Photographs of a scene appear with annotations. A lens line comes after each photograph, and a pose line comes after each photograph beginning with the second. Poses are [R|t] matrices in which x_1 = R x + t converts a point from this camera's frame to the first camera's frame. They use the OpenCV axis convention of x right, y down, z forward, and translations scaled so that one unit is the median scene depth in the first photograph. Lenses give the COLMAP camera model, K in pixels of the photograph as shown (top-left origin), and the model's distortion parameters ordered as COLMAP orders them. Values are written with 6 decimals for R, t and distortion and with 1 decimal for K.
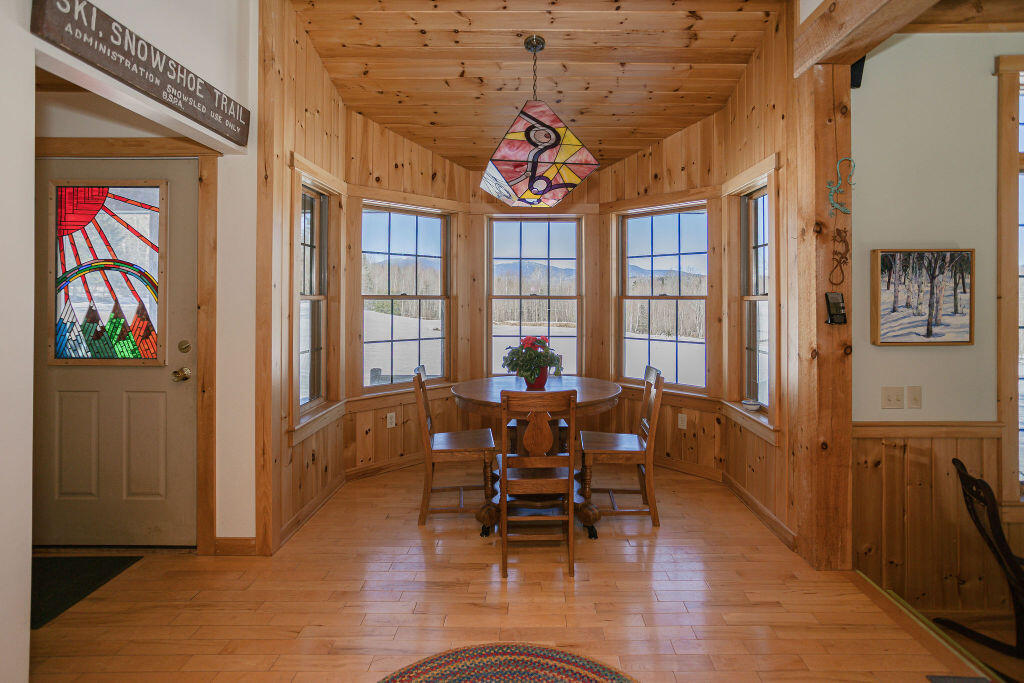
lens RADIAL K [[501.4, 0, 518.5], [0, 501.4, 298.5], [0, 0, 1]] dist [-0.058719, 0.033325]
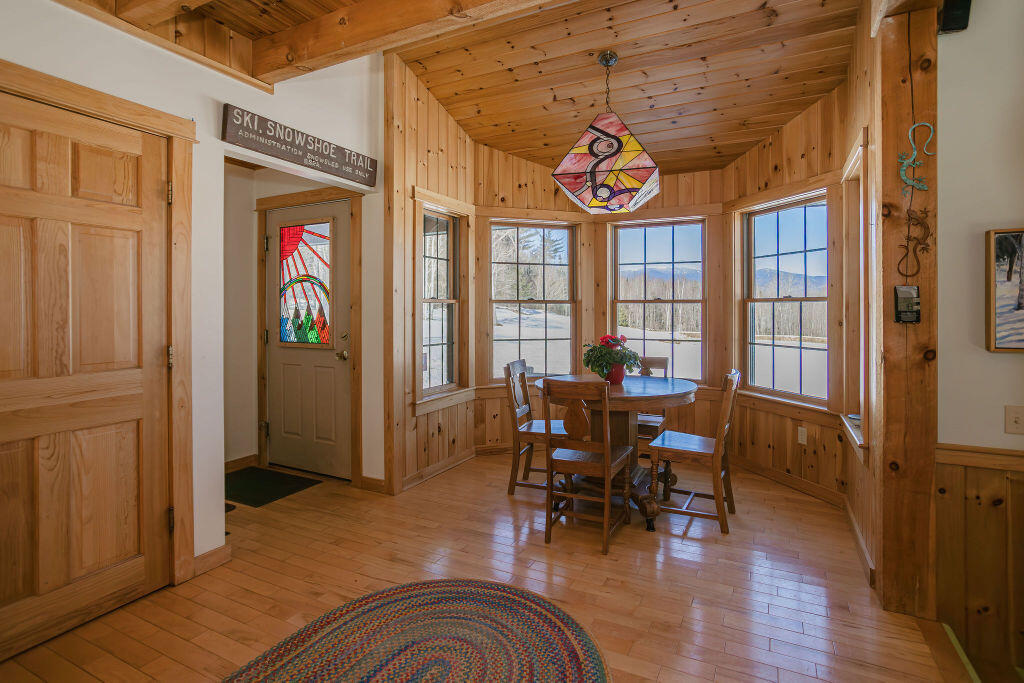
lens RADIAL K [[497.5, 0, 513.6], [0, 497.5, 315.6], [0, 0, 1]] dist [-0.061308, 0.032001]
pose [[0.896978, 0.003546, -0.442061, 0.336345], [0.001374, 0.999941, 0.010808, 0.024325], [0.442074, -0.010302, 0.896920, -0.036893]]
